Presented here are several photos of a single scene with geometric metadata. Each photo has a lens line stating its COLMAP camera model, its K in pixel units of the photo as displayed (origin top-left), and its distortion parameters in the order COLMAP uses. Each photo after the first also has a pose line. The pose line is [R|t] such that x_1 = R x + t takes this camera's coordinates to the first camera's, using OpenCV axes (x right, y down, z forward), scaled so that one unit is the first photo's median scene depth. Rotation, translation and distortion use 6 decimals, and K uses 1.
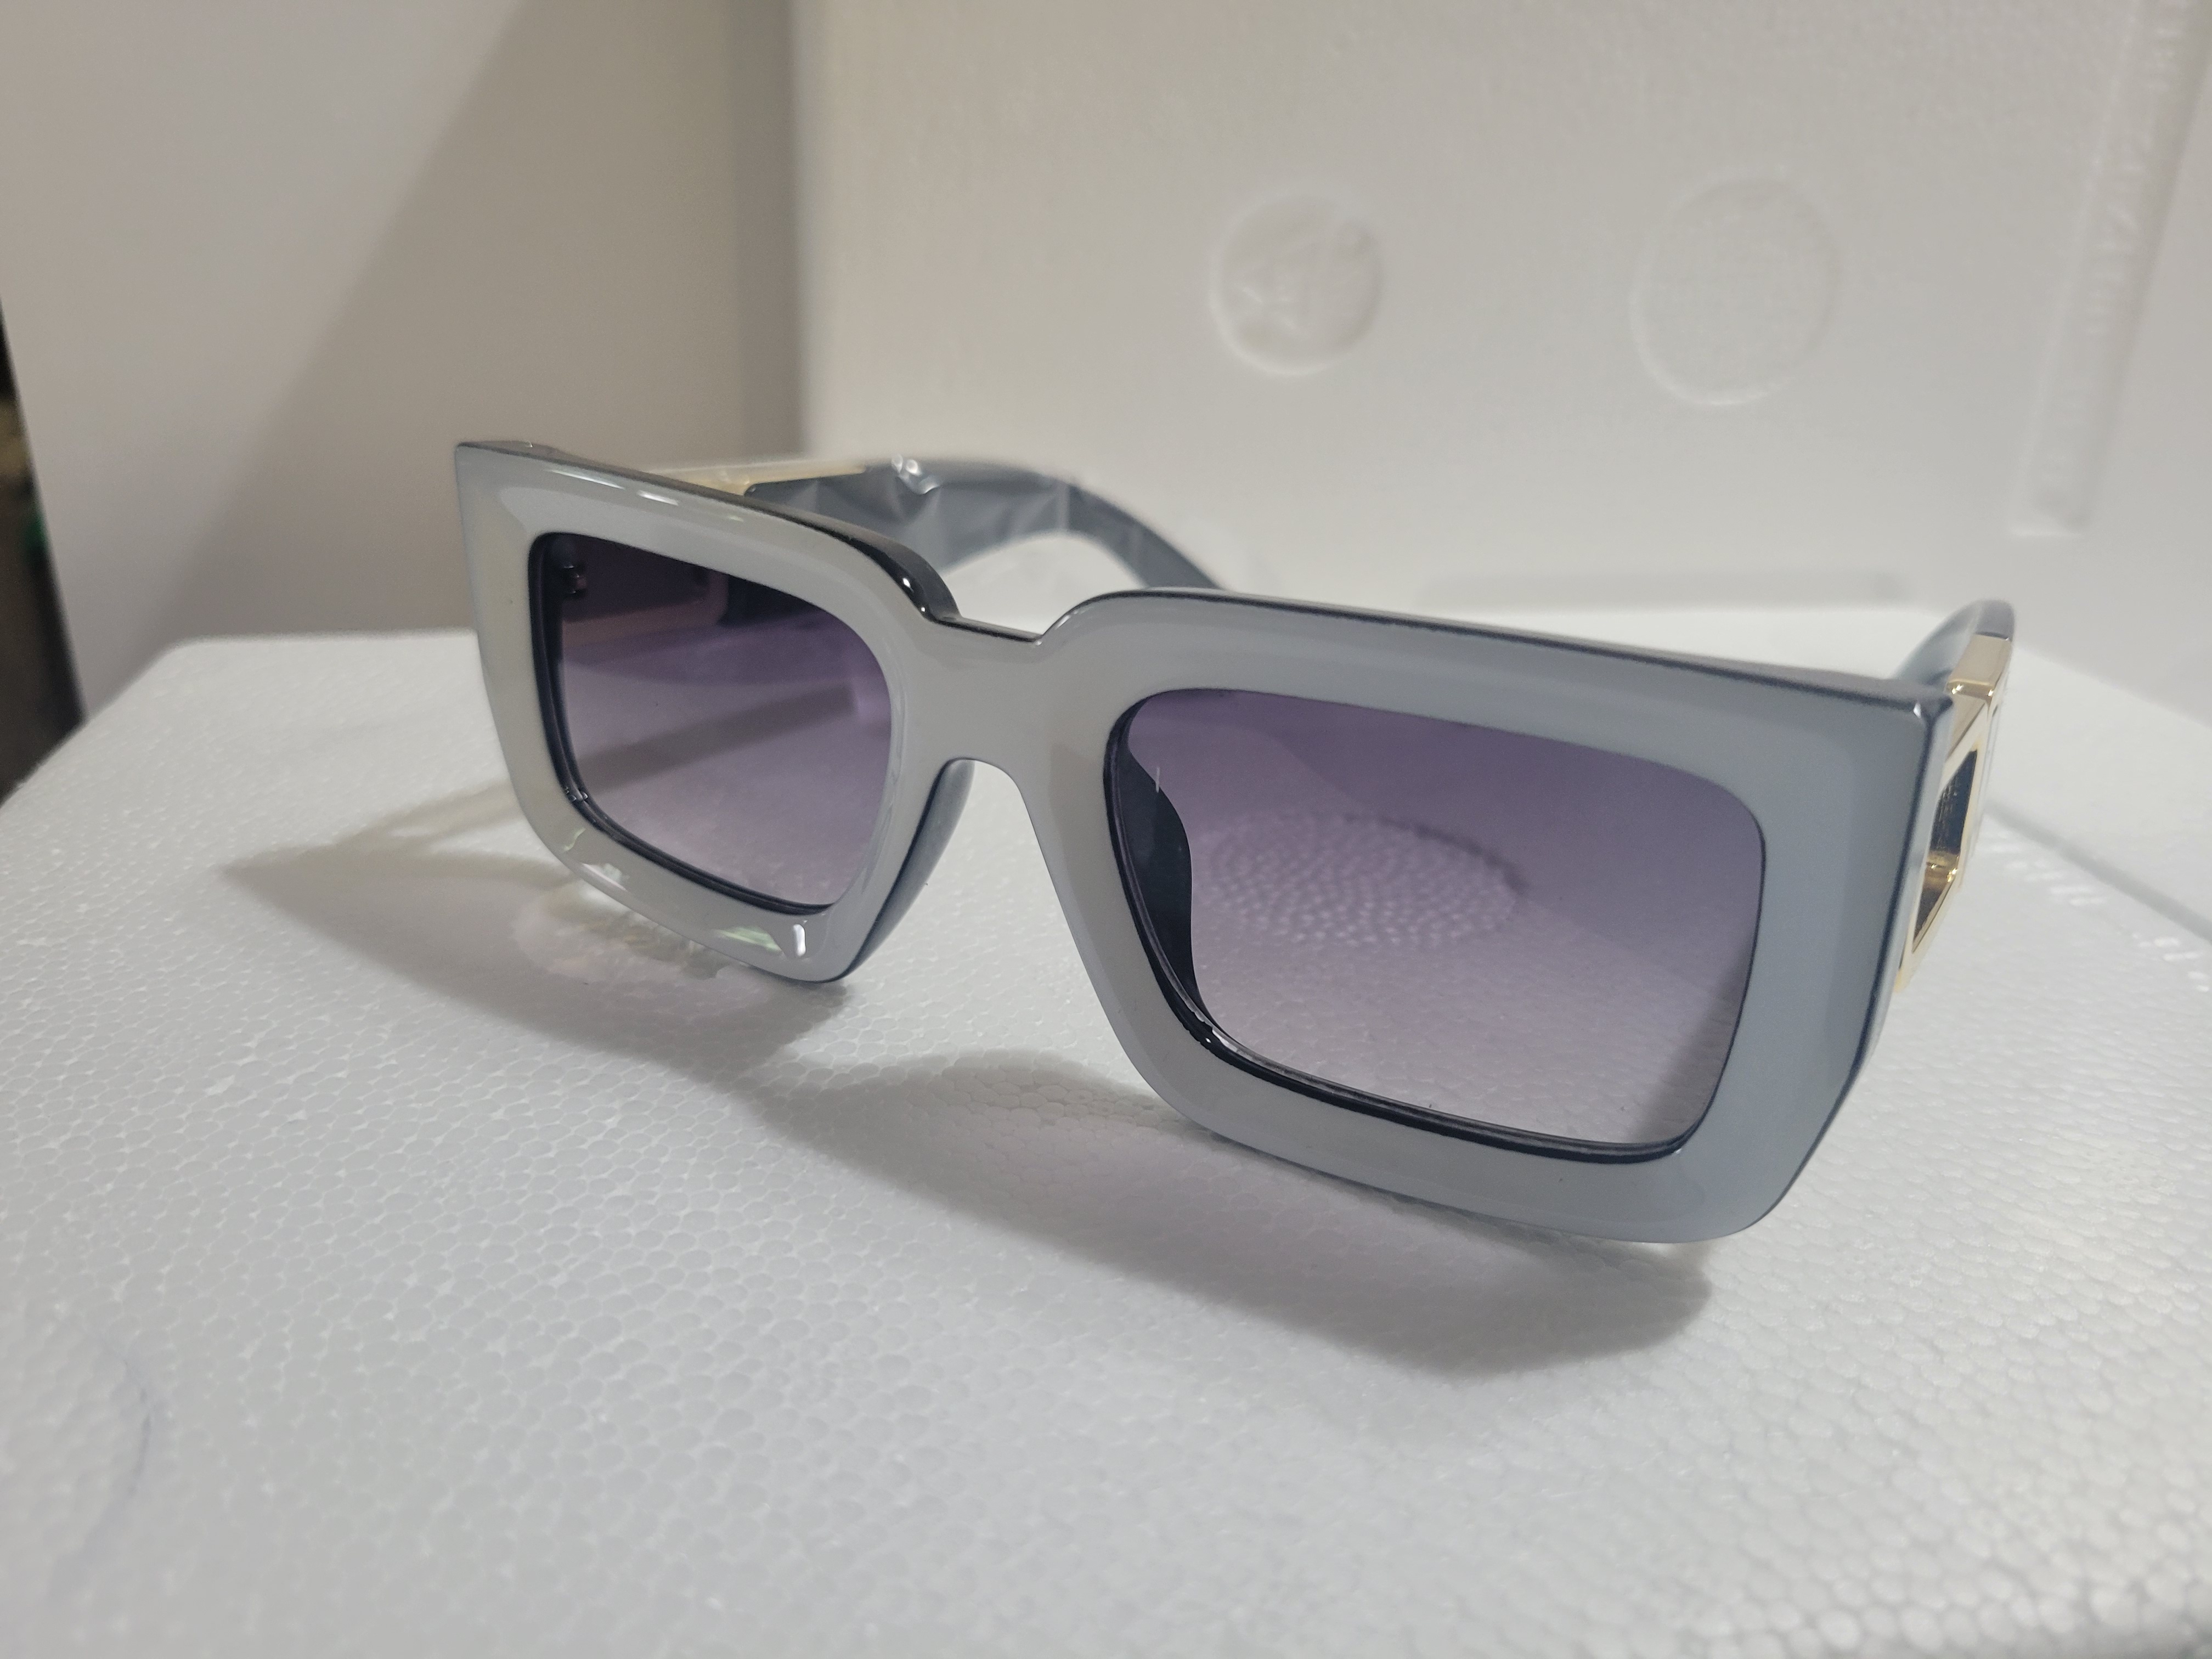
lens RADIAL K [[1801.8, 0, 1110.3], [0, 1801.8, 825.1], [0, 0, 1]] dist [-0.020659, -0.009434]
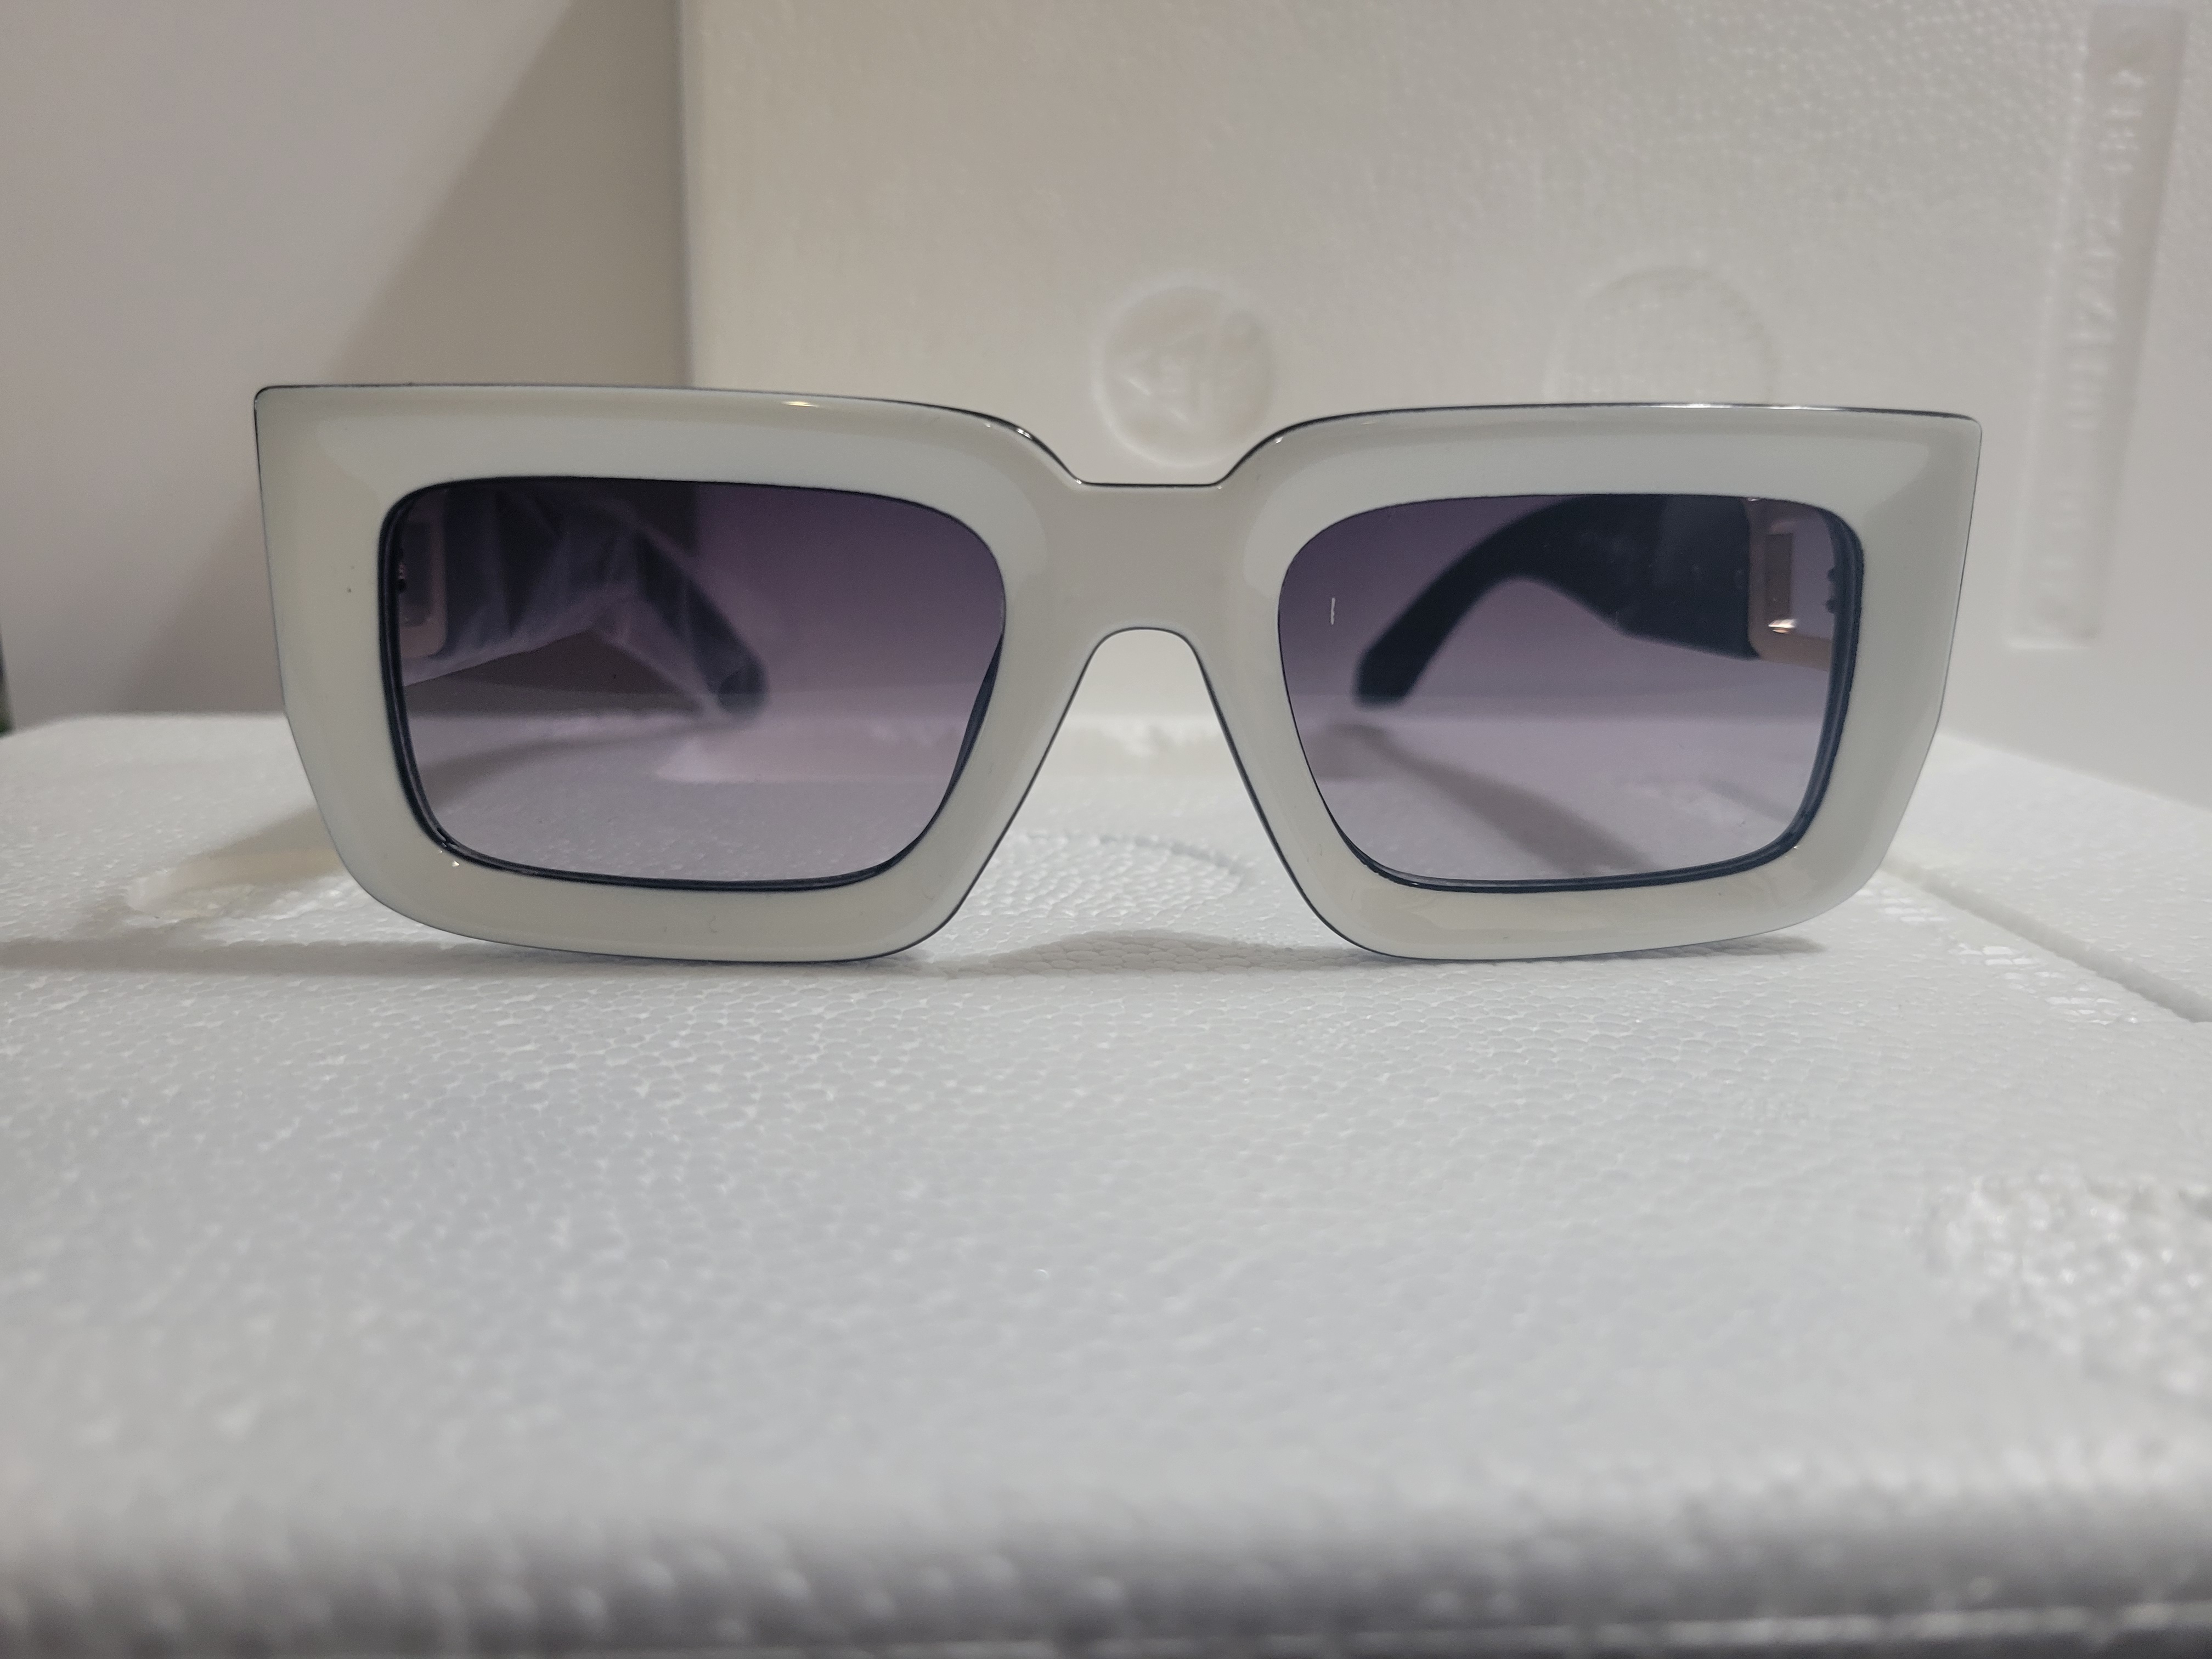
lens RADIAL K [[1818.4, 0, 1106.3], [0, 1818.4, 794.6], [0, 0, 1]] dist [-0.022137, -0.007022]
pose [[0.992294, 0.004863, -0.123806, 0.434864], [-0.027535, 0.982898, -0.182082, 0.248405], [0.120803, 0.184088, 0.975458, 0.161597]]
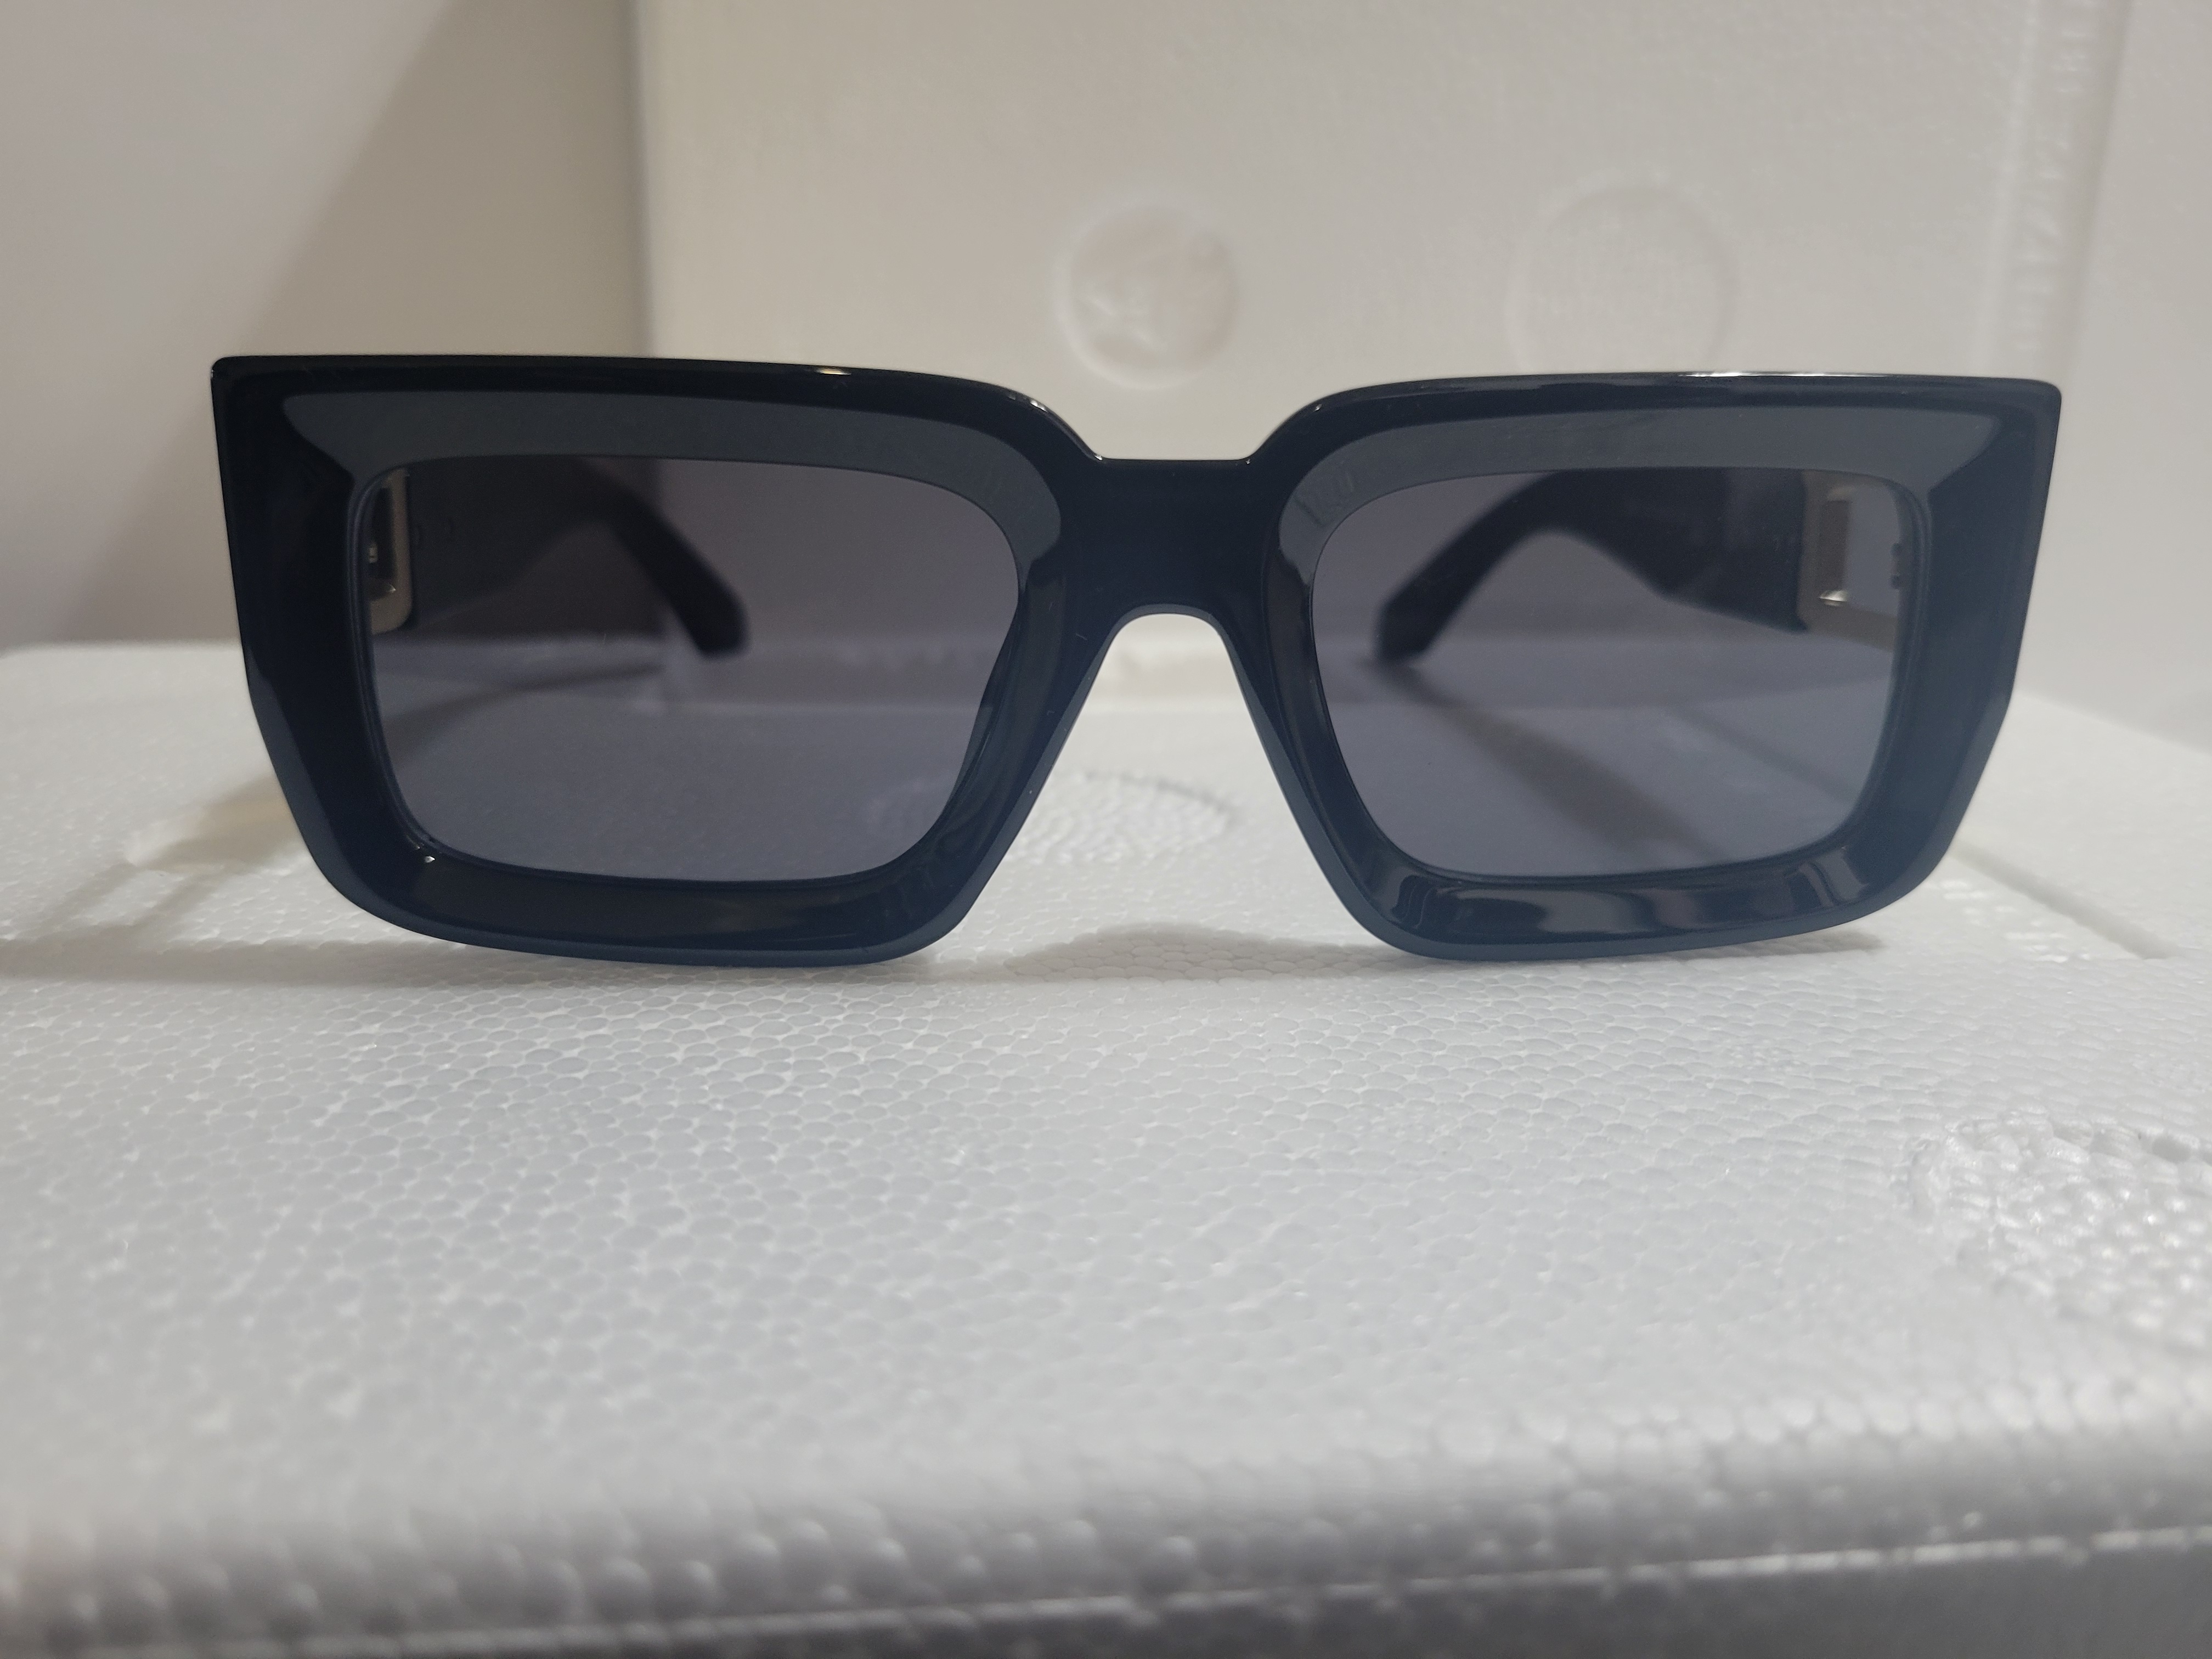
lens RADIAL K [[1828.9, 0, 1114.1], [0, 1828.9, 793.6], [0, 0, 1]] dist [-0.035236, 0.004295]
pose [[0.996632, 0.002373, -0.081966, 0.390603], [-0.012436, 0.992393, -0.122477, 0.211056], [0.081052, 0.123084, 0.989081, 0.116966]]
